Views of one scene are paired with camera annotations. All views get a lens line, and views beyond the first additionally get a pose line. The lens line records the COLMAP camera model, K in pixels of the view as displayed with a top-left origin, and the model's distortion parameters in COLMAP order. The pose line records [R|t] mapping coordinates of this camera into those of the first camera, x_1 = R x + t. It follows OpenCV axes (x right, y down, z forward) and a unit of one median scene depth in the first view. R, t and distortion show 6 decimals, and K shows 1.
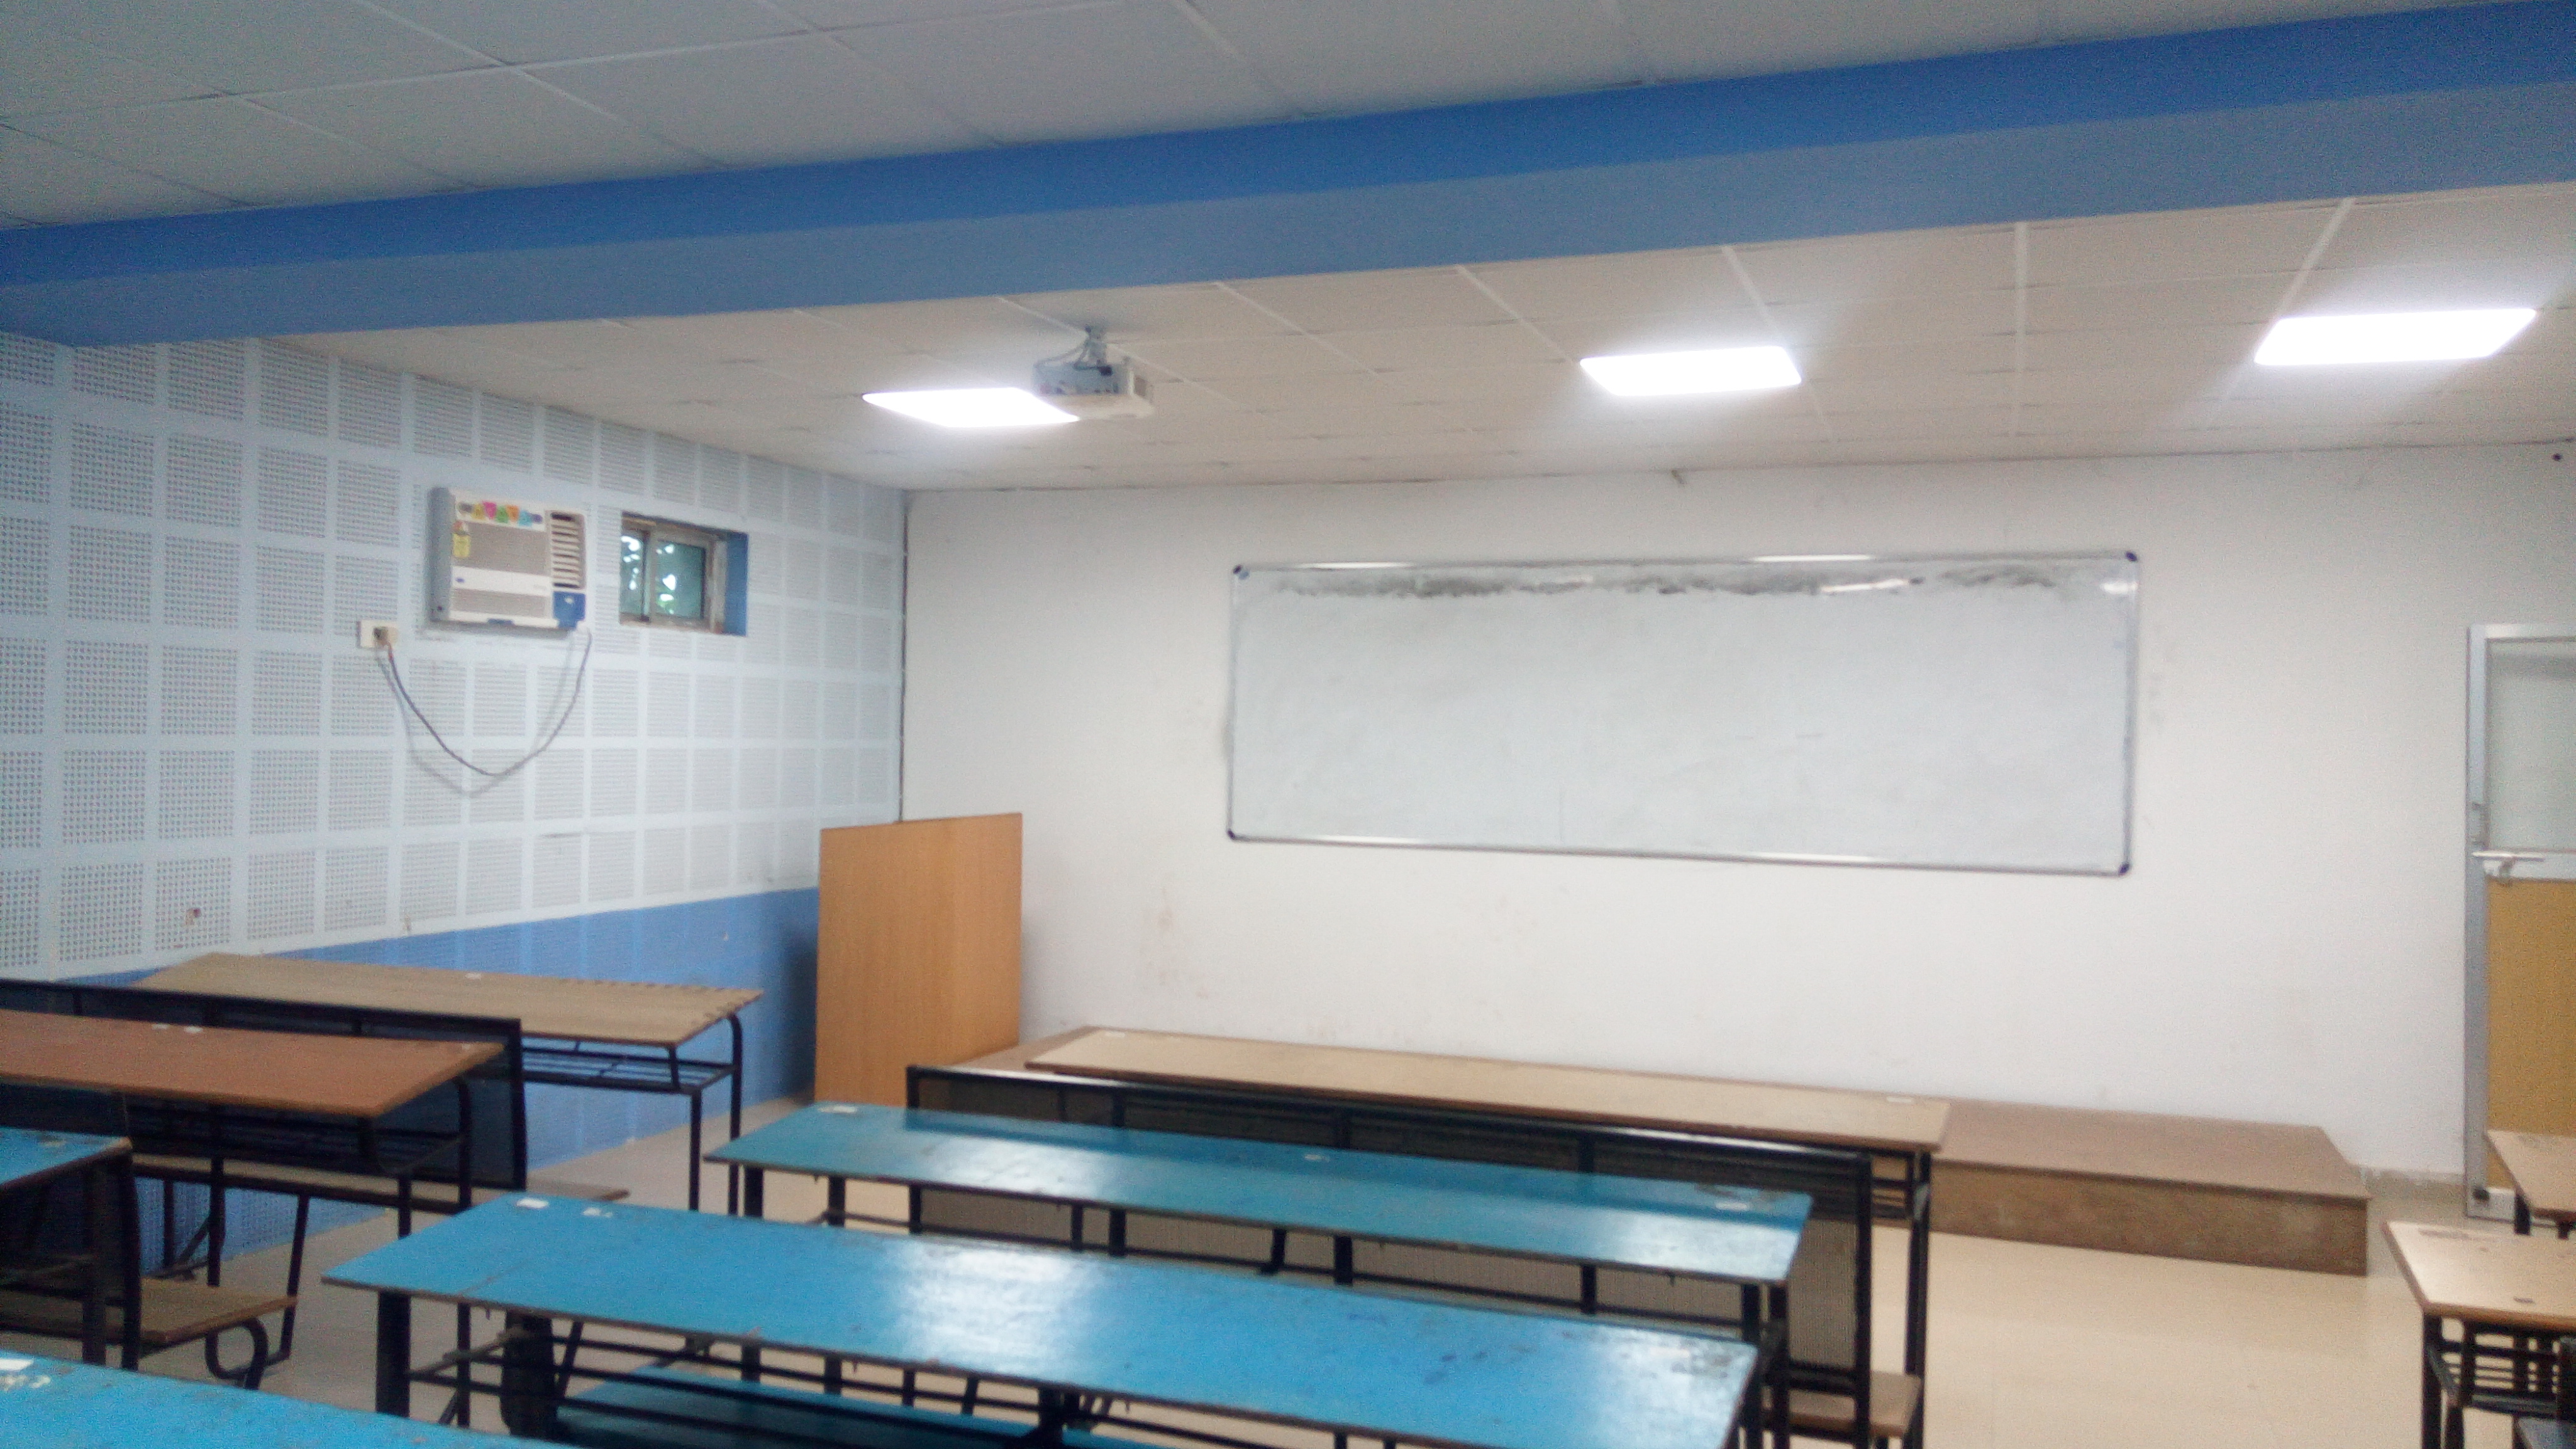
lens RADIAL K [[1968.7, 0, 1307.2], [0, 1968.7, 722.0], [0, 0, 1]] dist [0.033657, -0.017161]
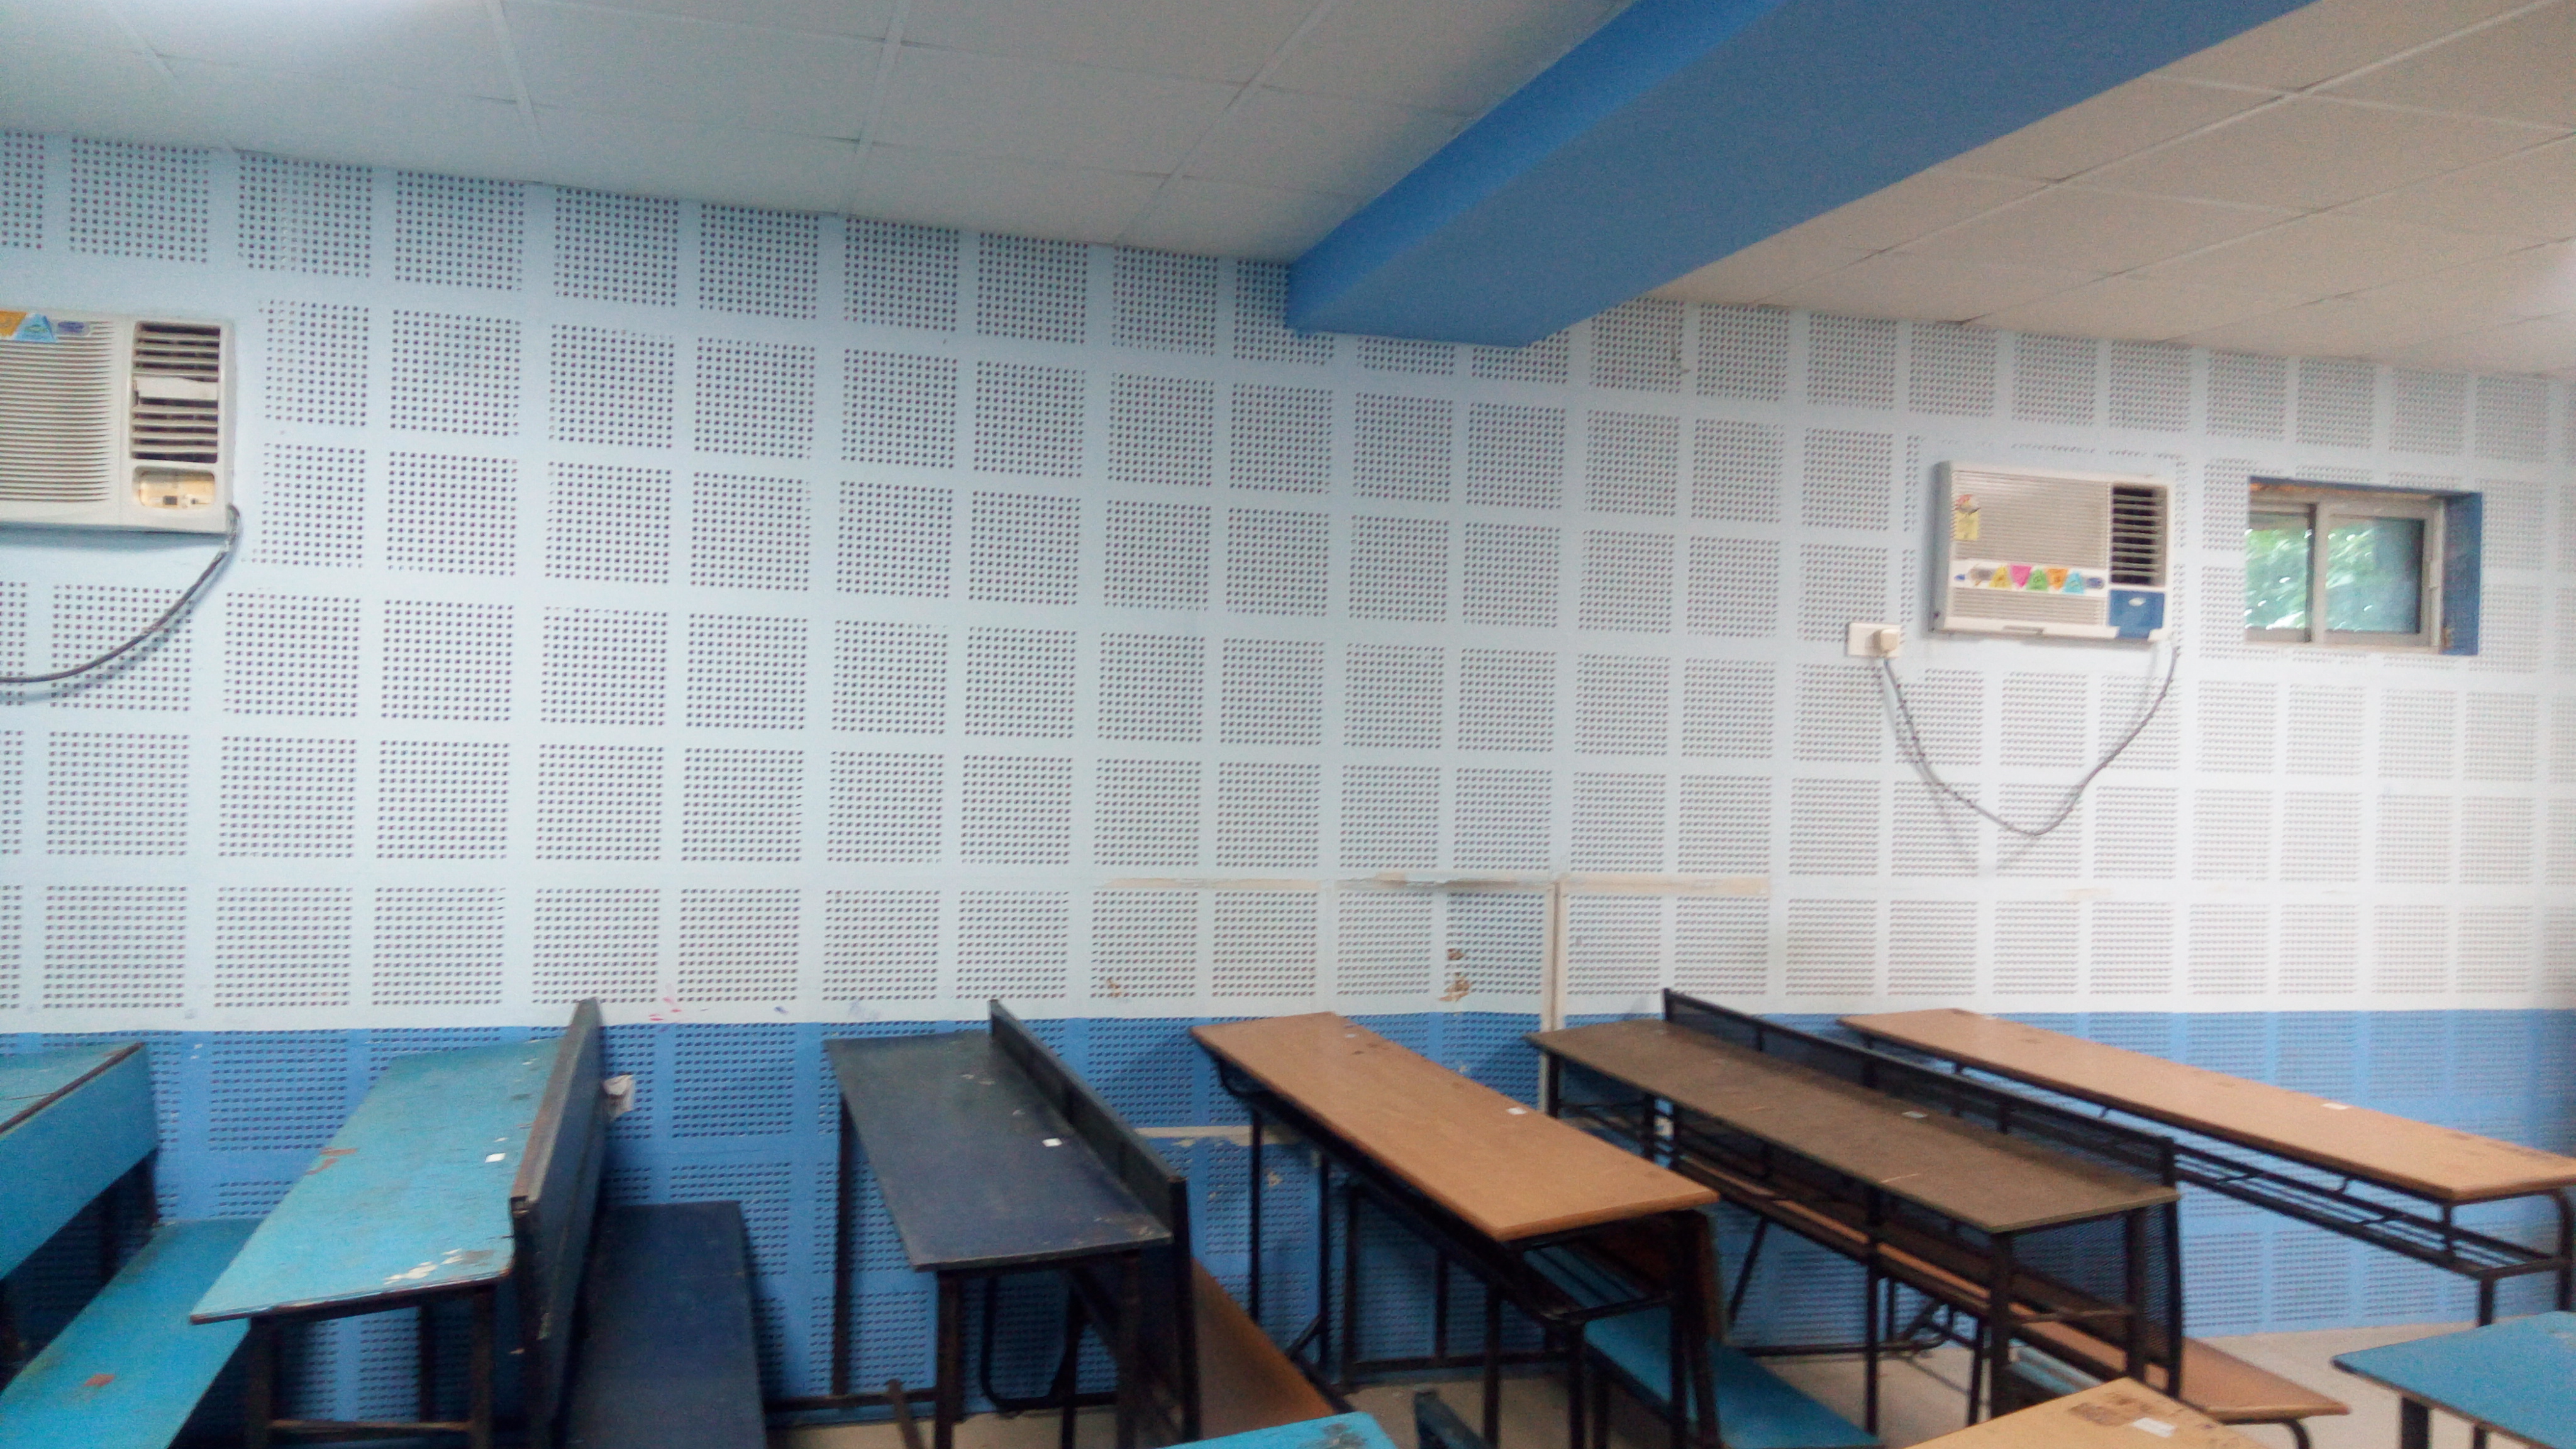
lens RADIAL K [[2102.8, 0, 1216.0], [0, 2102.8, 729.2], [0, 0, 1]] dist [0.057335, -0.012363]
pose [[0.575260, 0.005278, -0.817954, 0.082731], [-0.017657, 0.999826, -0.005967, 0.002891], [0.817780, 0.017875, 0.575253, 0.244234]]
